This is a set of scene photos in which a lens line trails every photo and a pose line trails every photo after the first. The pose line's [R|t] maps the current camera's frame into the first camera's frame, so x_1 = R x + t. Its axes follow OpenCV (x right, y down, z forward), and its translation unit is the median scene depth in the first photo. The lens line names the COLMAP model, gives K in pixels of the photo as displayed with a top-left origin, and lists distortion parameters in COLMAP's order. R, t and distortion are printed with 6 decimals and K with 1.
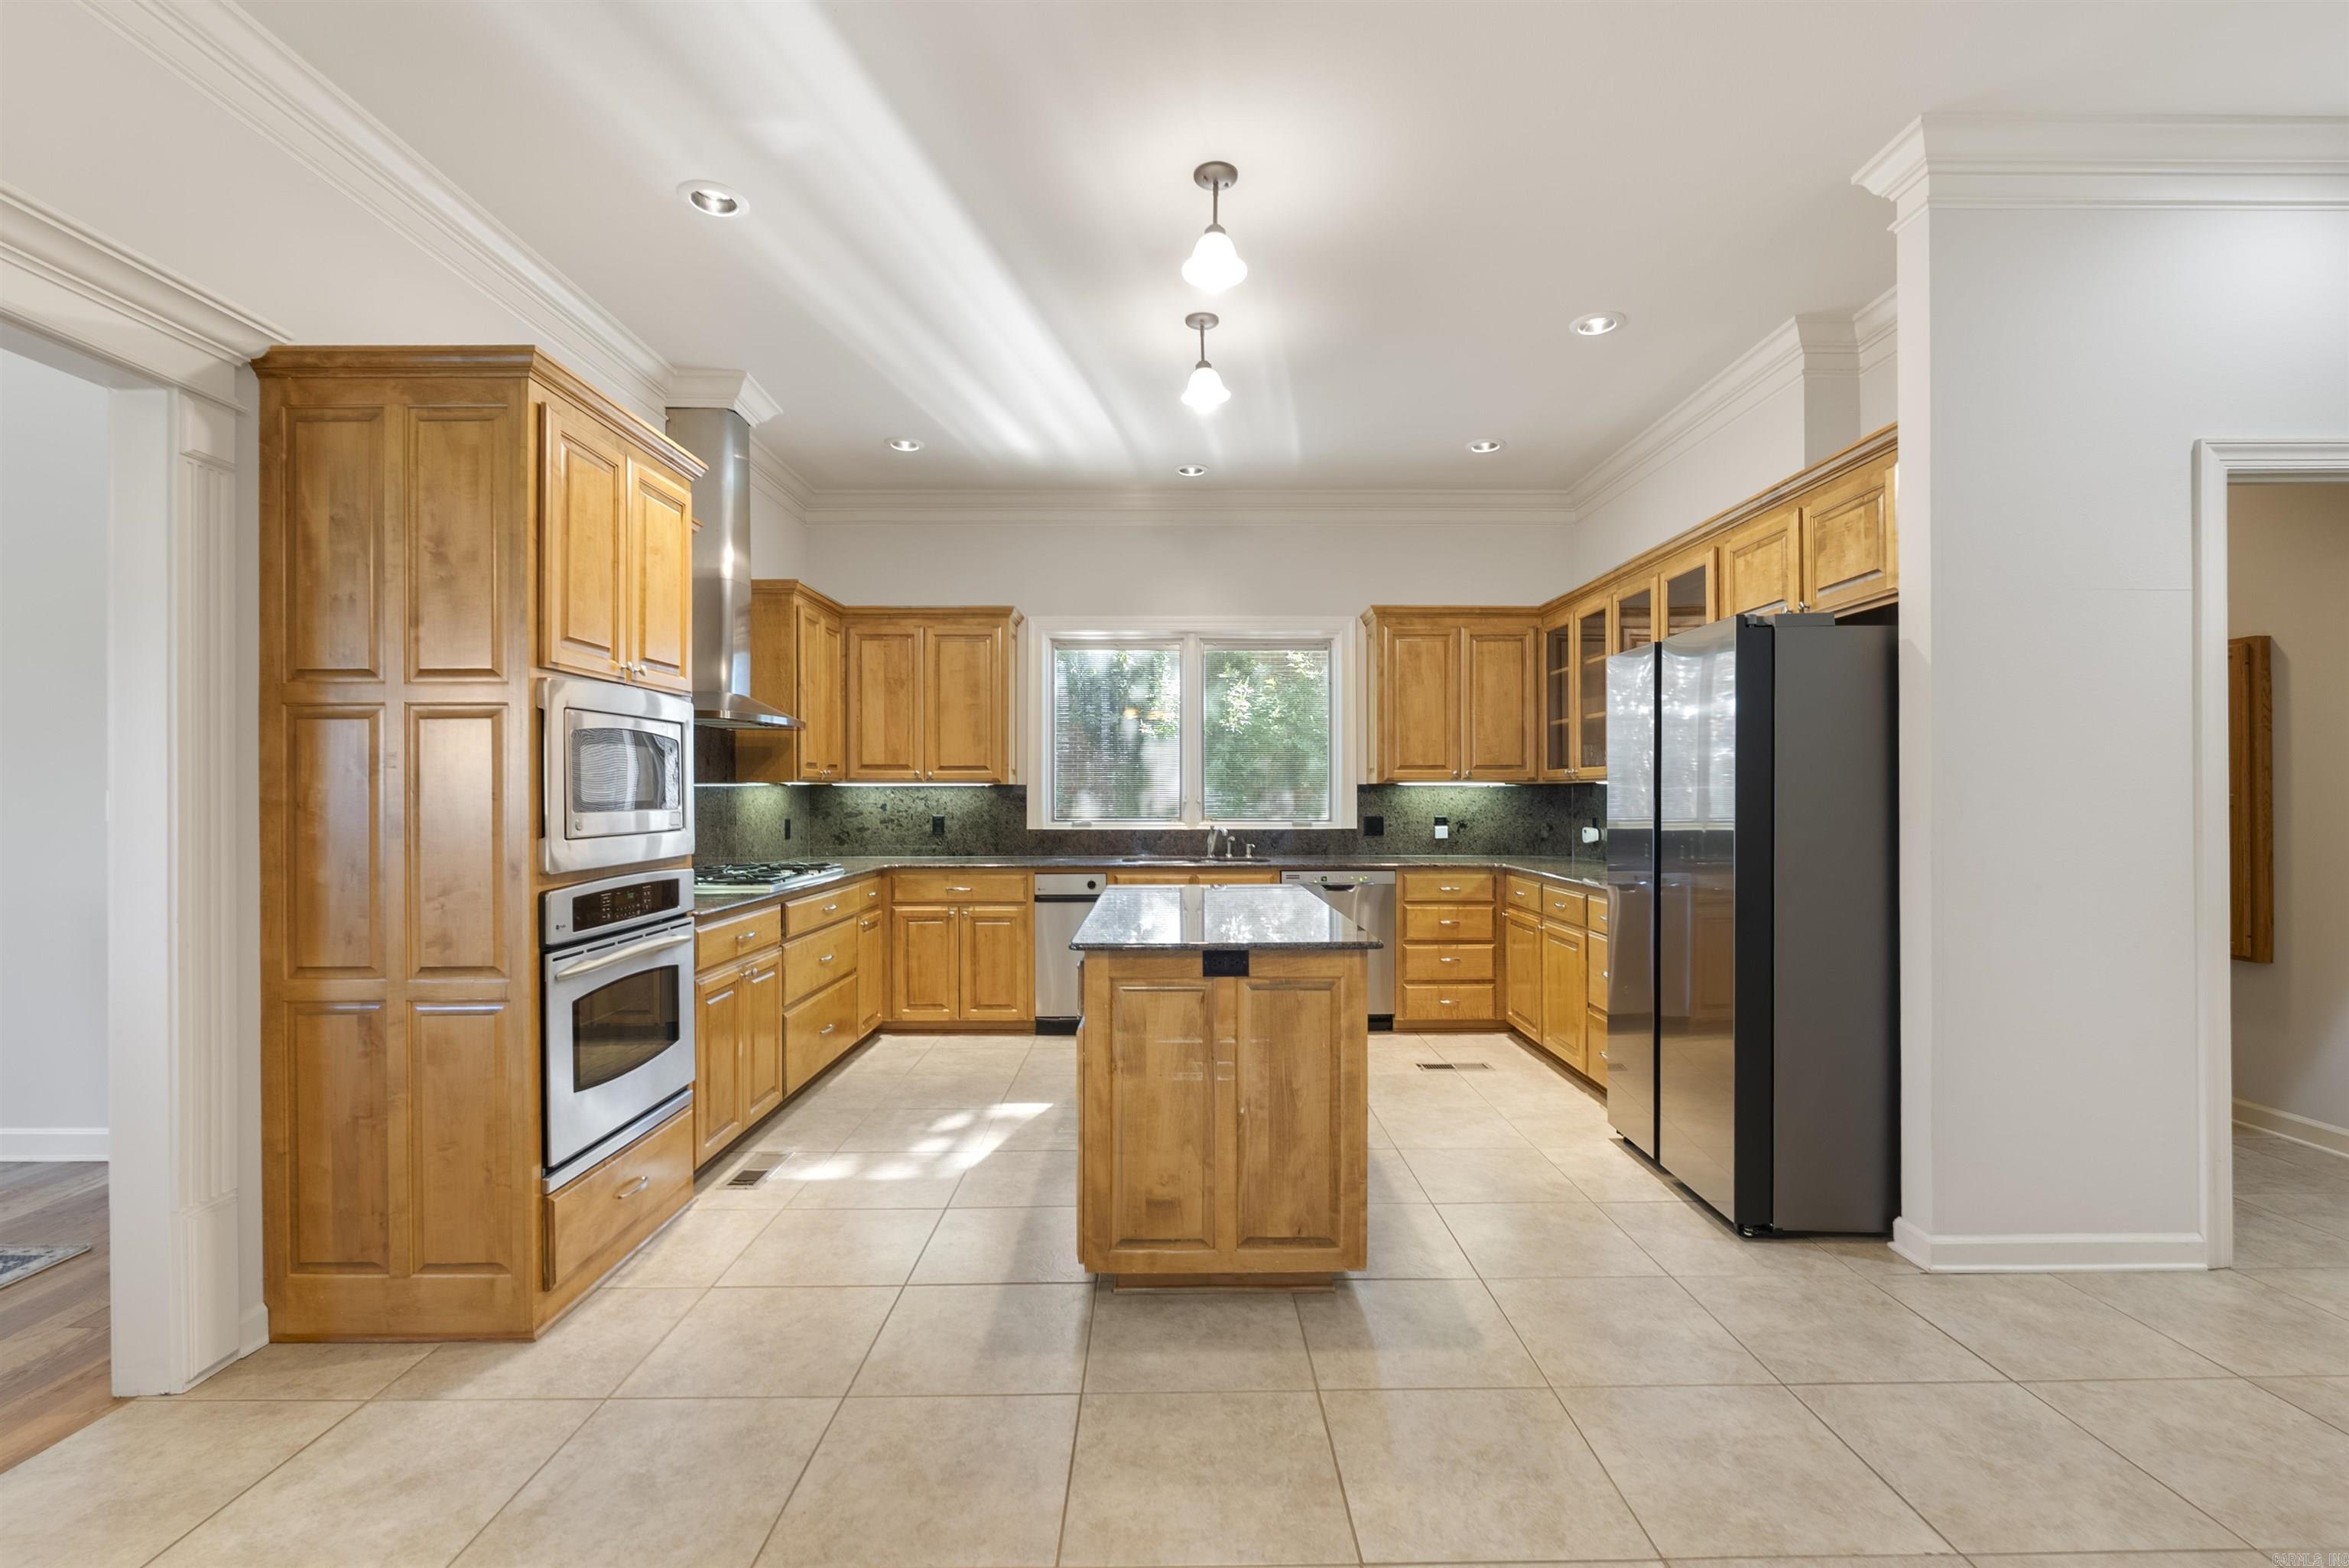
lens RADIAL K [[1047.7, 0, 1184.8], [0, 1047.7, 793.4], [0, 0, 1]] dist [-0.001106, -0.000066]
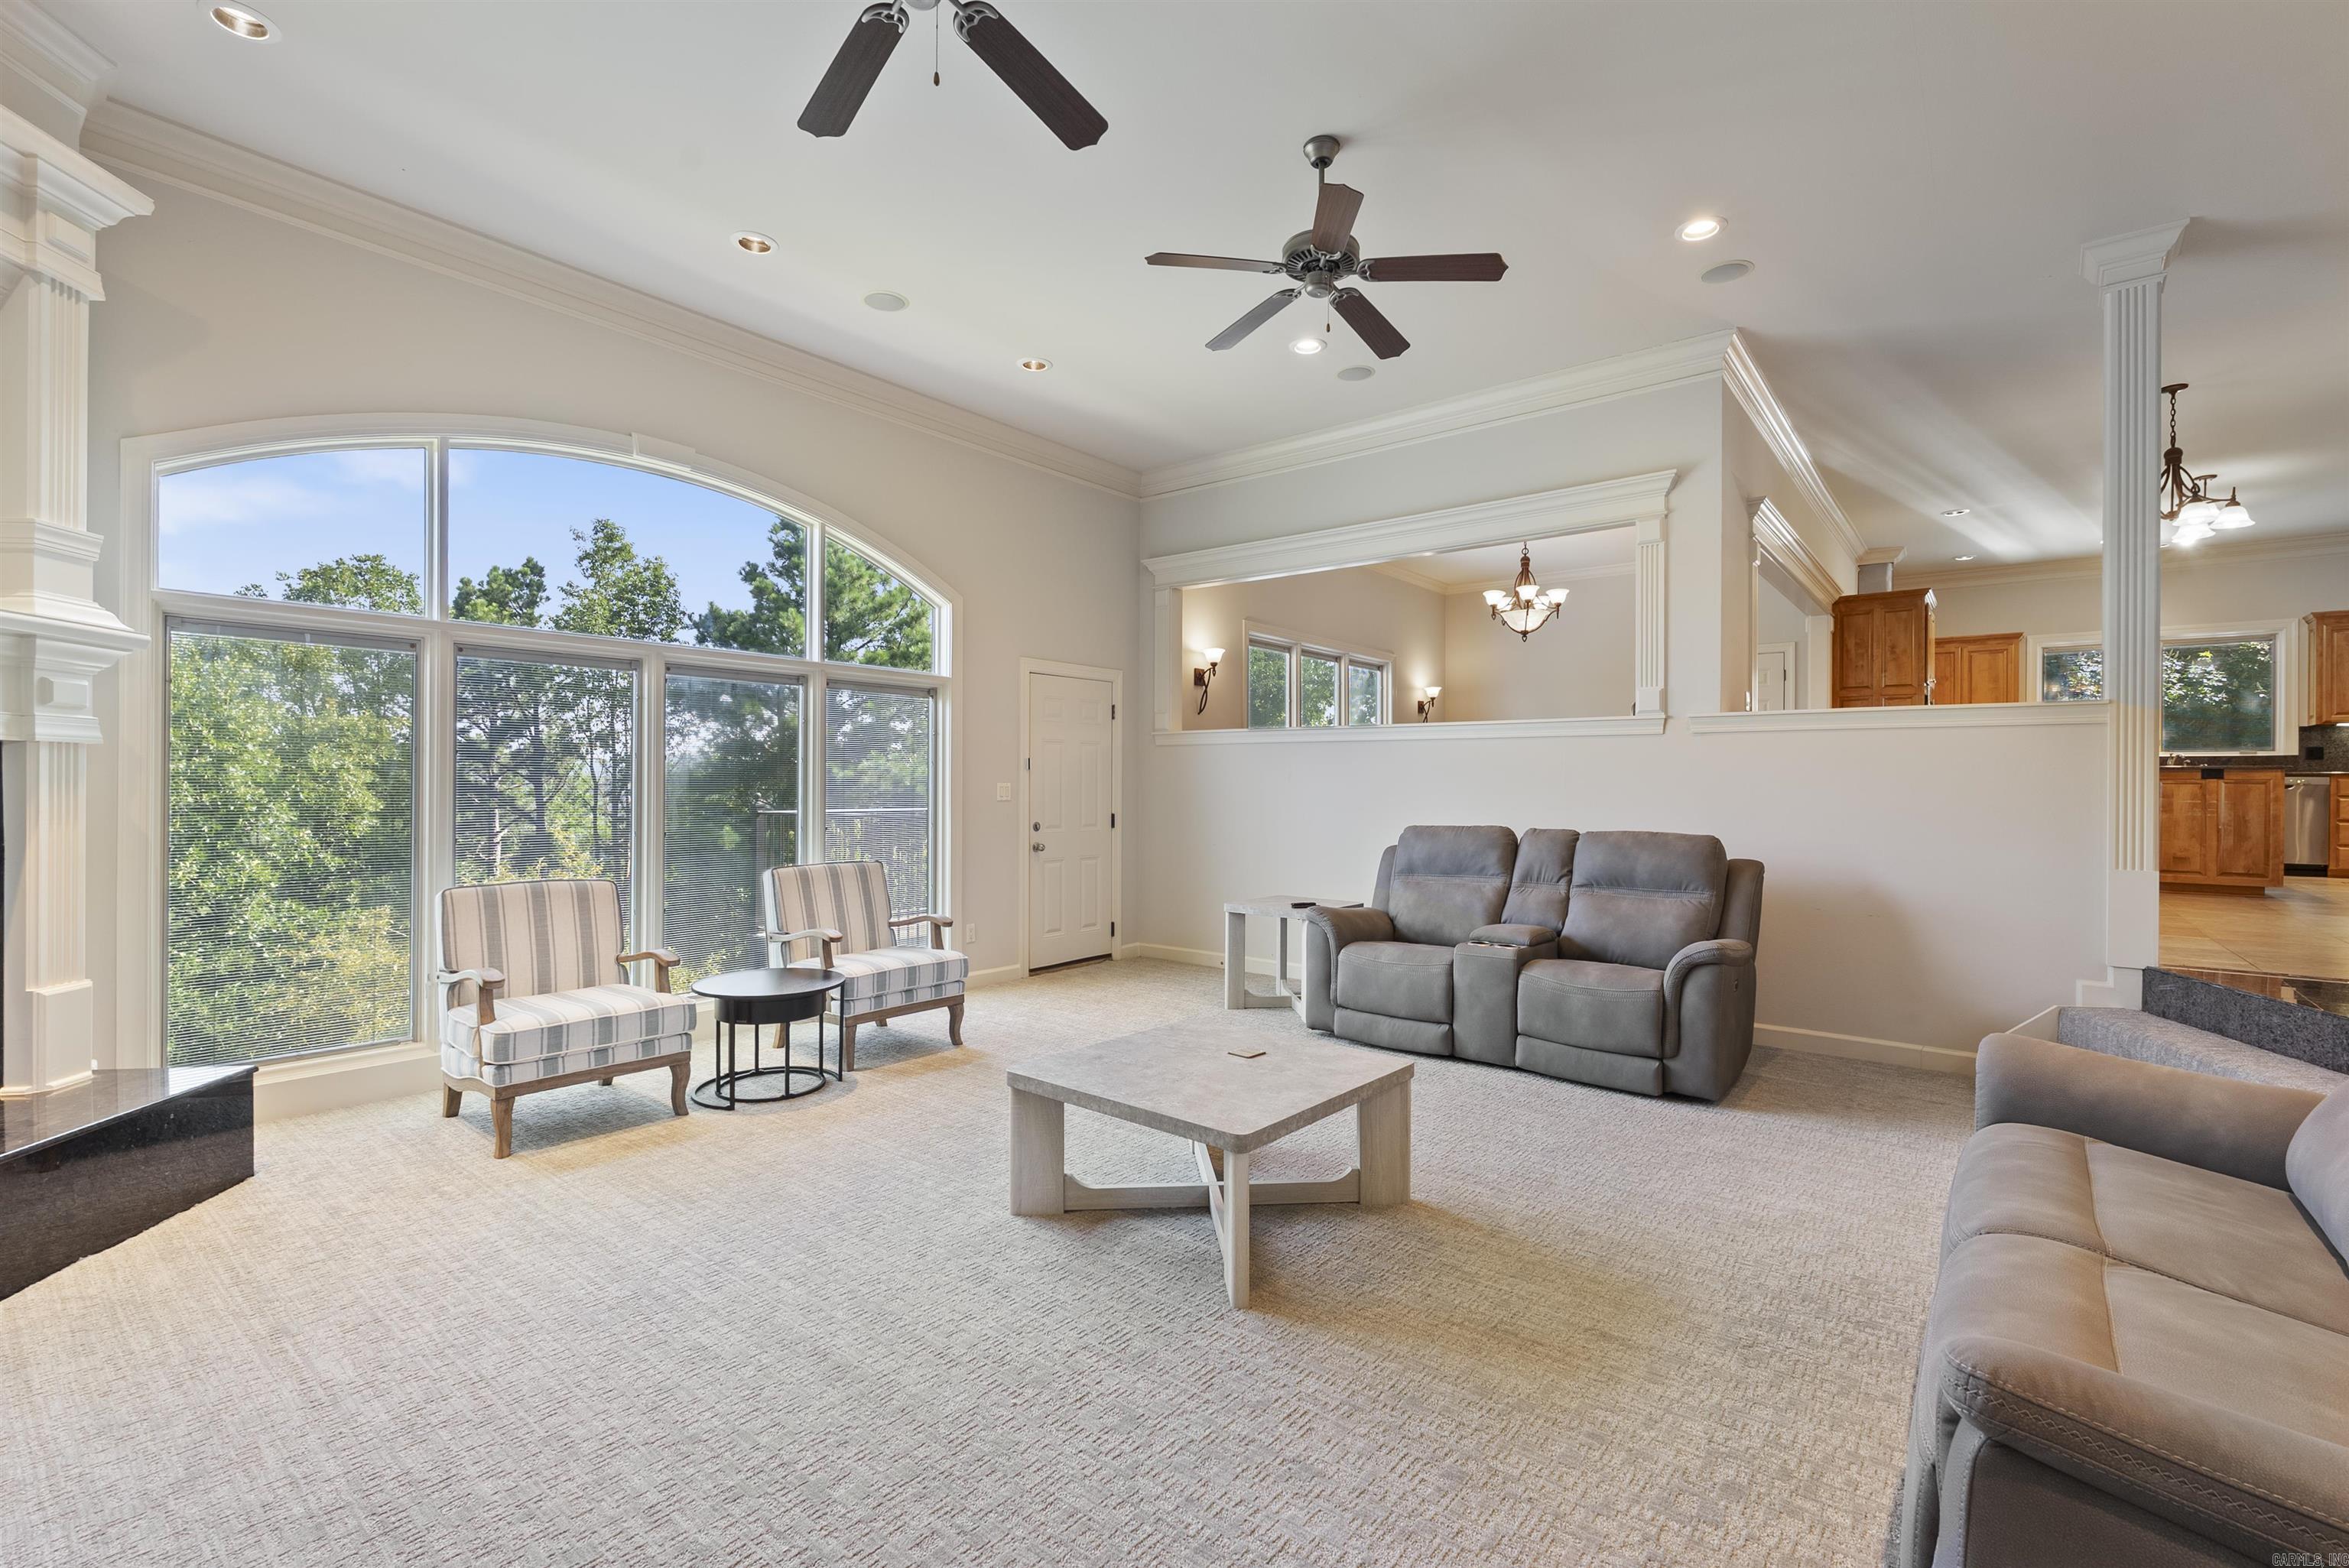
lens RADIAL K [[1047.4, 0, 1176.0], [0, 1047.4, 786.0], [0, 0, 1]] dist [-0.005185, 0.000494]
pose [[0.774641, 0.005742, -0.632375, -0.155281], [-0.006560, 0.999978, 0.001043, 0.093828], [0.632367, 0.003341, 0.774662, -1.314884]]
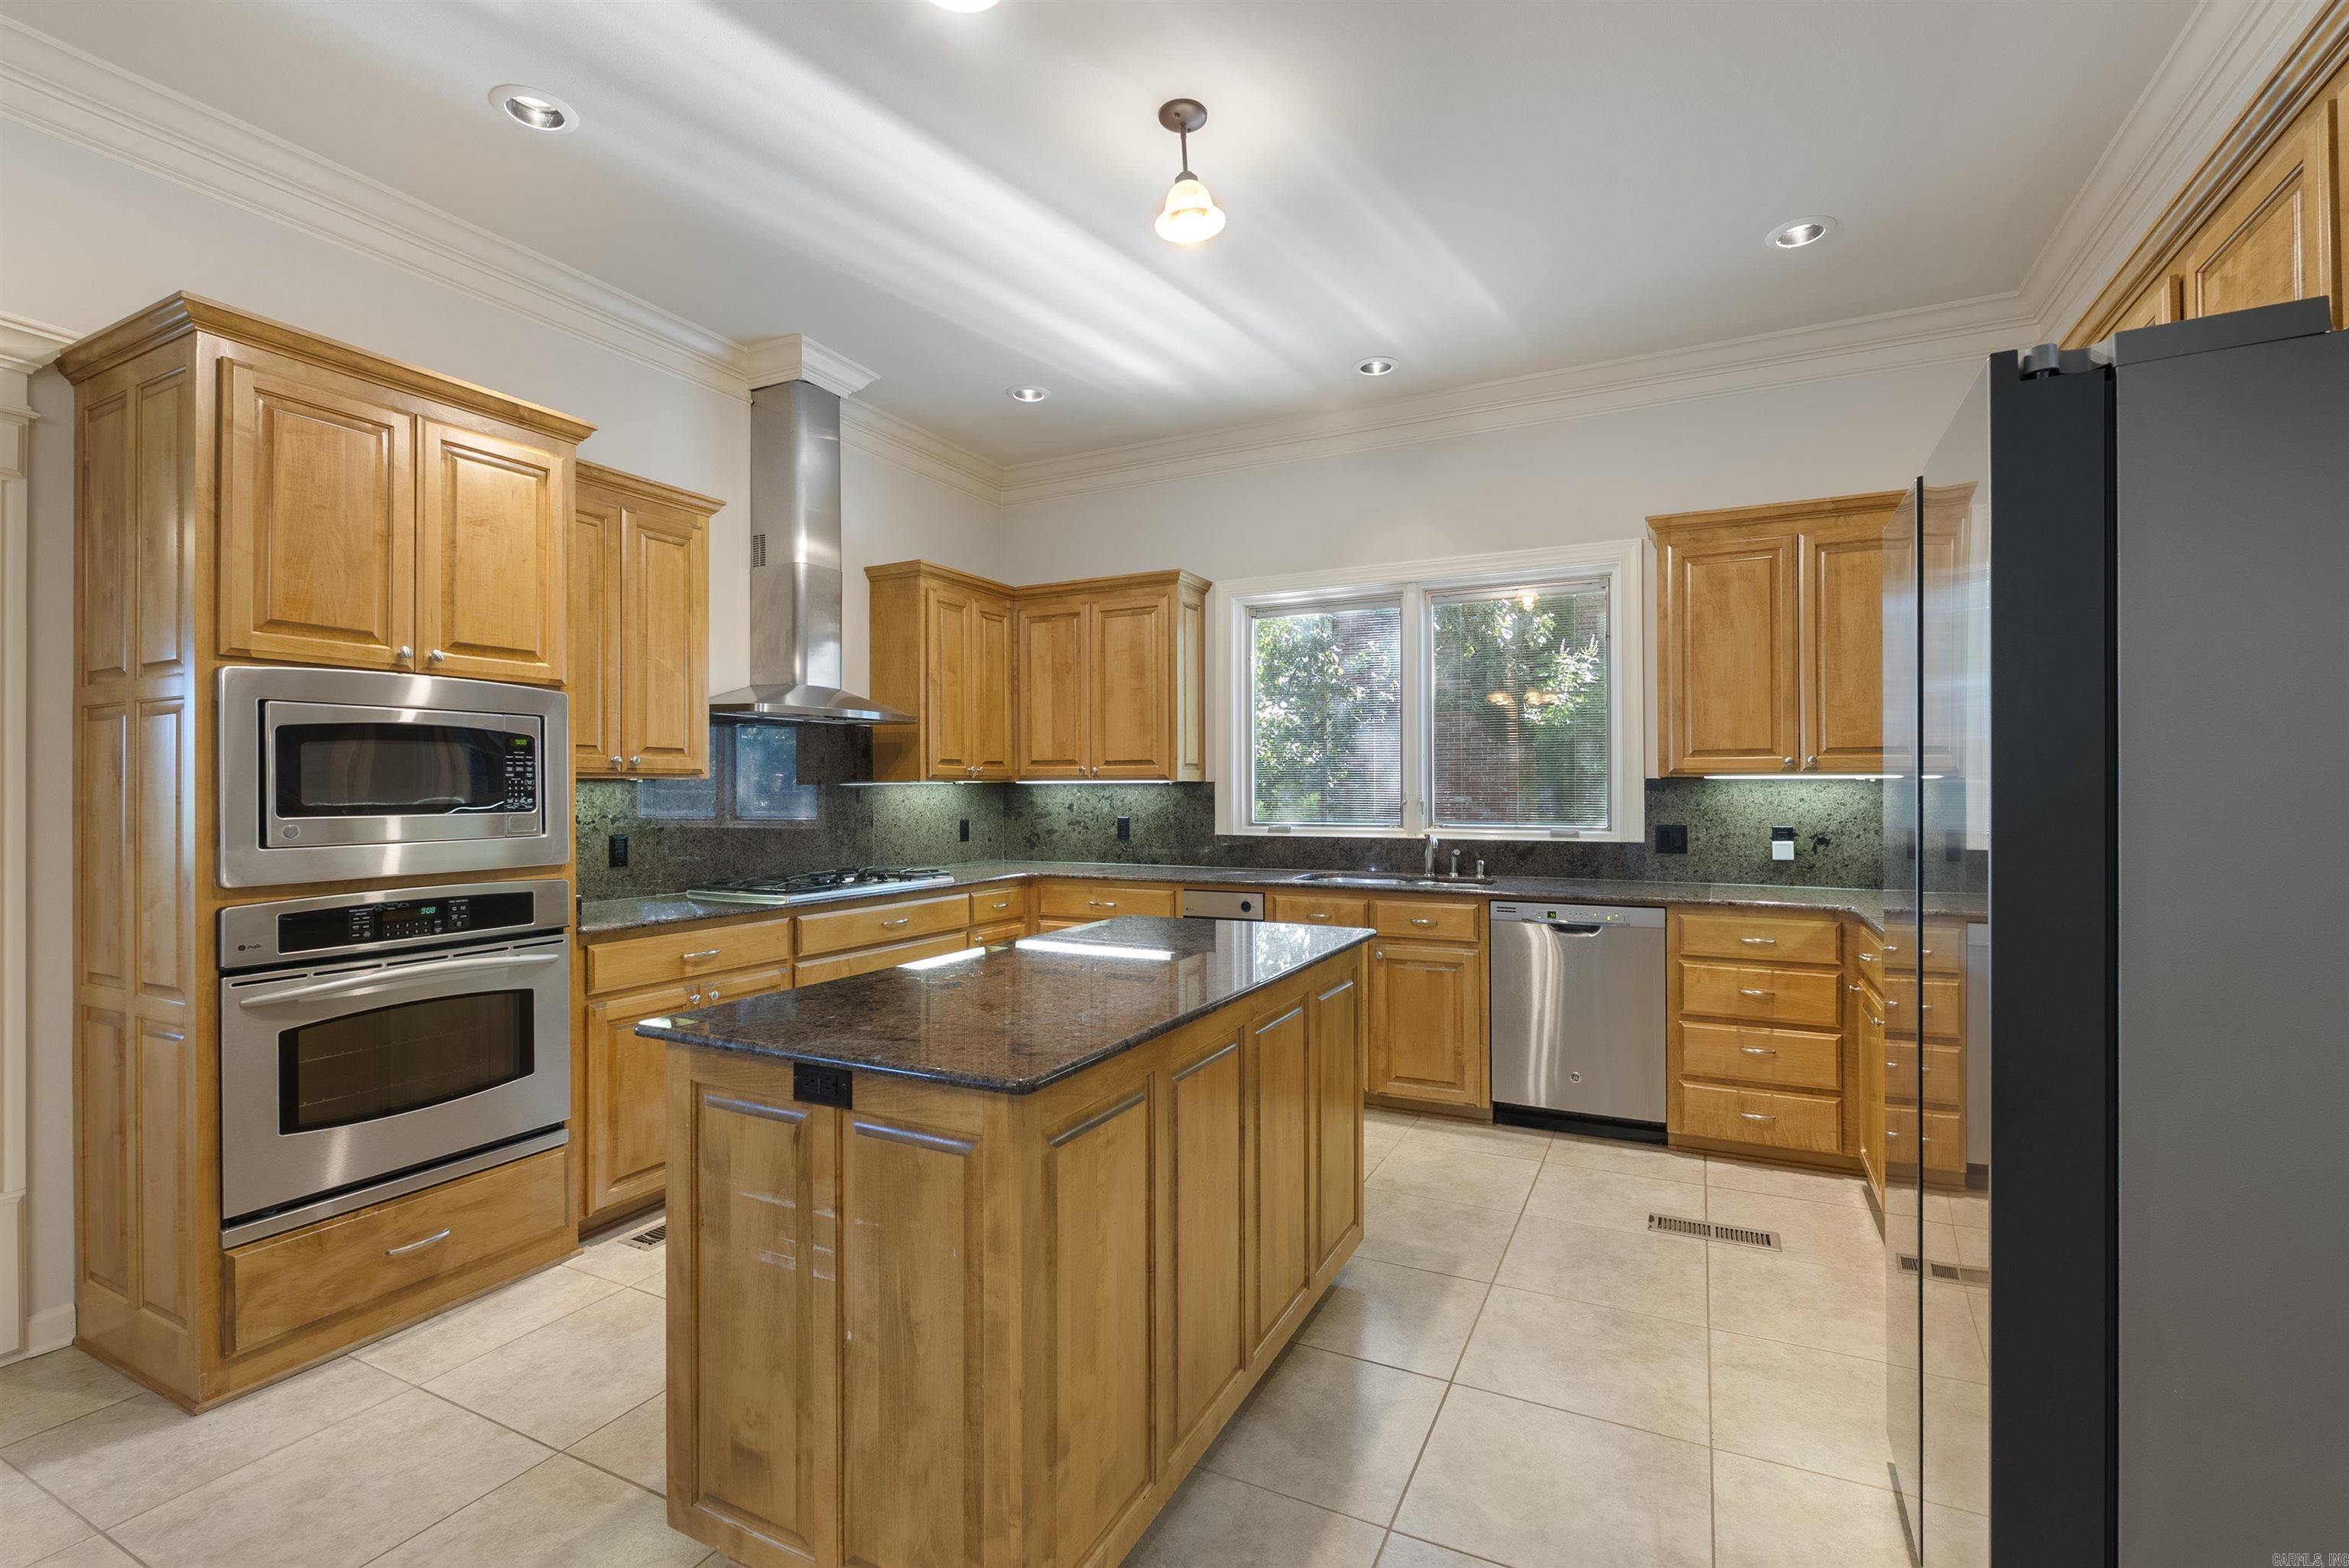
lens RADIAL K [[1047.4, 0, 1176.0], [0, 1047.4, 786.0], [0, 0, 1]] dist [-0.005185, 0.000494]
pose [[0.887605, -0.003027, -0.460595, 0.220762], [0.001385, 0.999991, -0.003903, -0.001680], [0.460603, 0.002826, 0.887602, 0.253331]]
